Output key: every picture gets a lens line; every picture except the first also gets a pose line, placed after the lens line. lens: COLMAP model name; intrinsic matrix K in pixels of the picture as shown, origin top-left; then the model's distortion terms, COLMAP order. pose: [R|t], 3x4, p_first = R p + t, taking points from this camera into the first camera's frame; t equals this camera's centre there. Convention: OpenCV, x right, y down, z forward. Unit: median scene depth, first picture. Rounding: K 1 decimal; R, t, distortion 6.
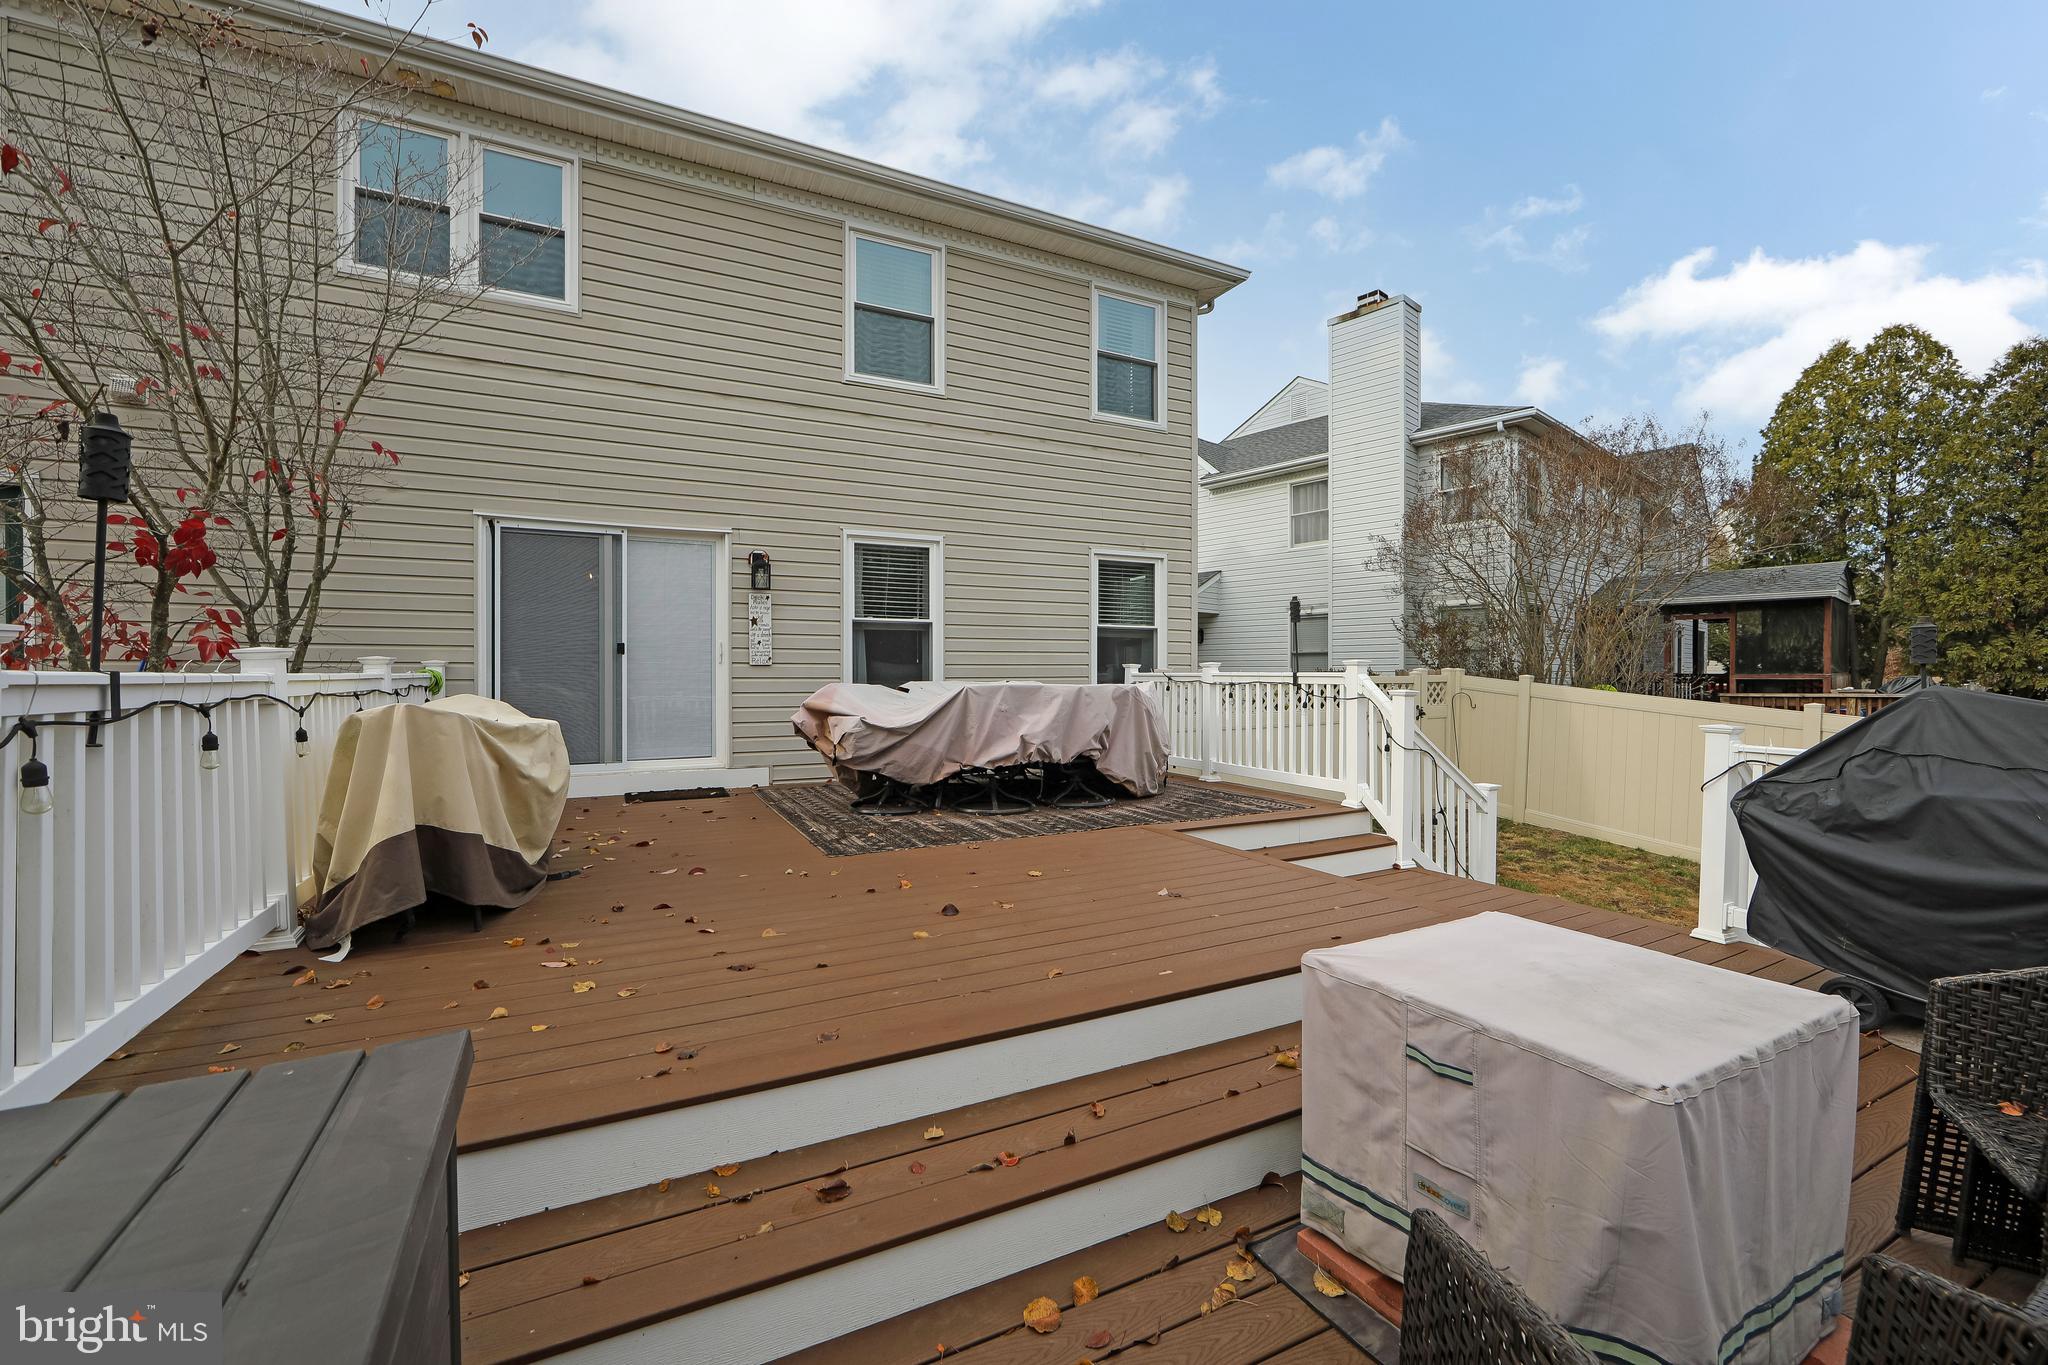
lens RADIAL K [[809.9, 0, 1009.5], [0, 809.9, 674.4], [0, 0, 1]] dist [-0.010901, 0.001927]
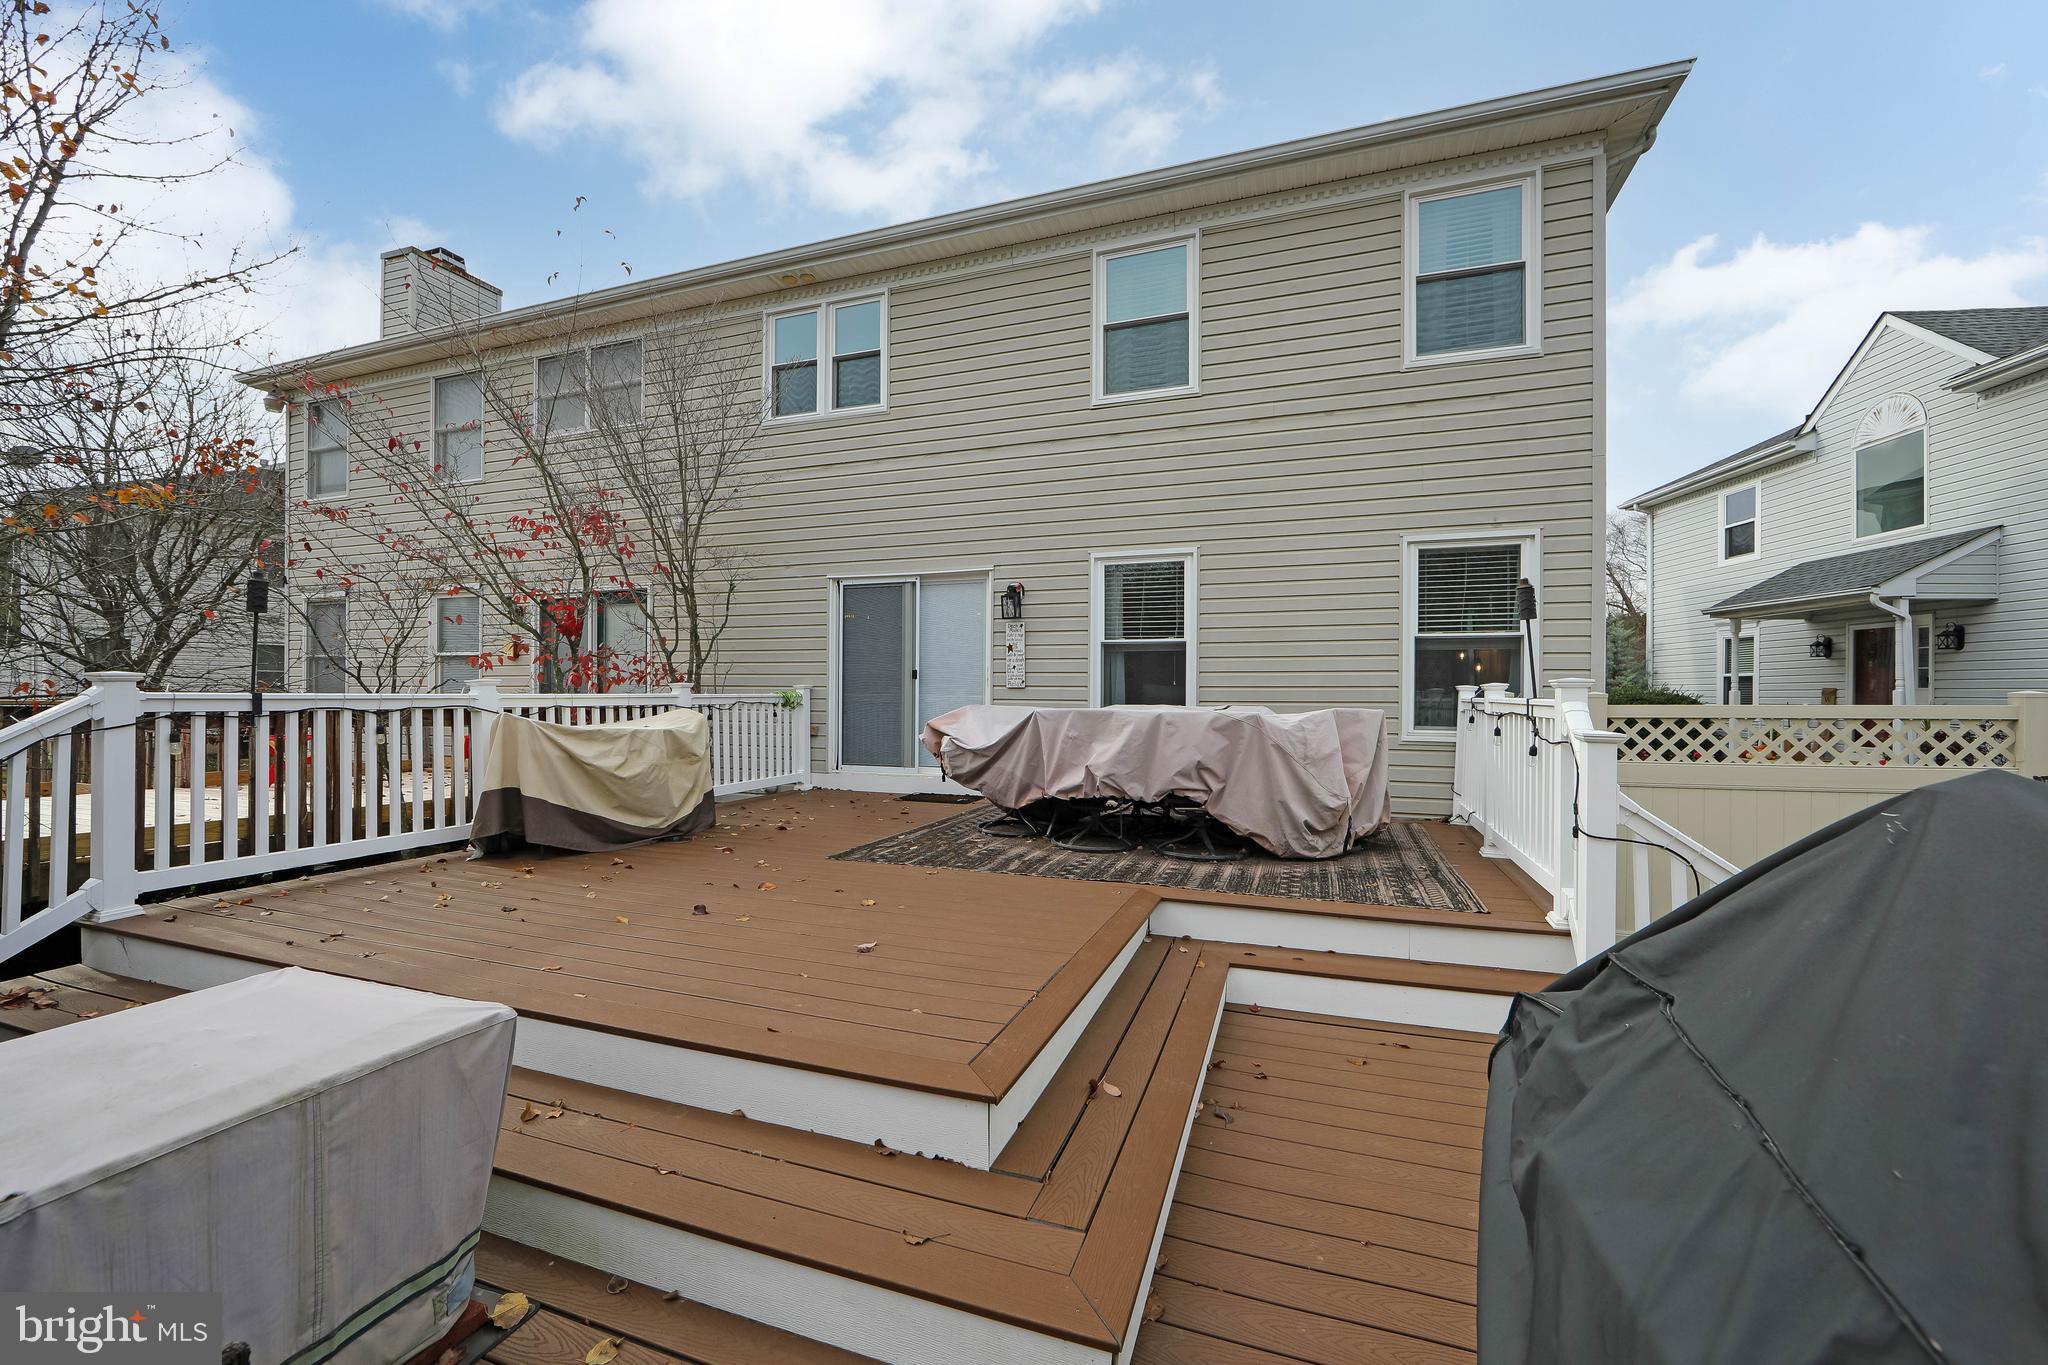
lens RADIAL K [[809.9, 0, 1010.5], [0, 809.9, 689.6], [0, 0, 1]] dist [-0.010901, 0.001927]
pose [[0.694095, 0.001555, -0.719882, 0.431003], [-0.007029, 0.999965, -0.004617, -0.003867], [0.719849, 0.008265, 0.694081, 0.216254]]
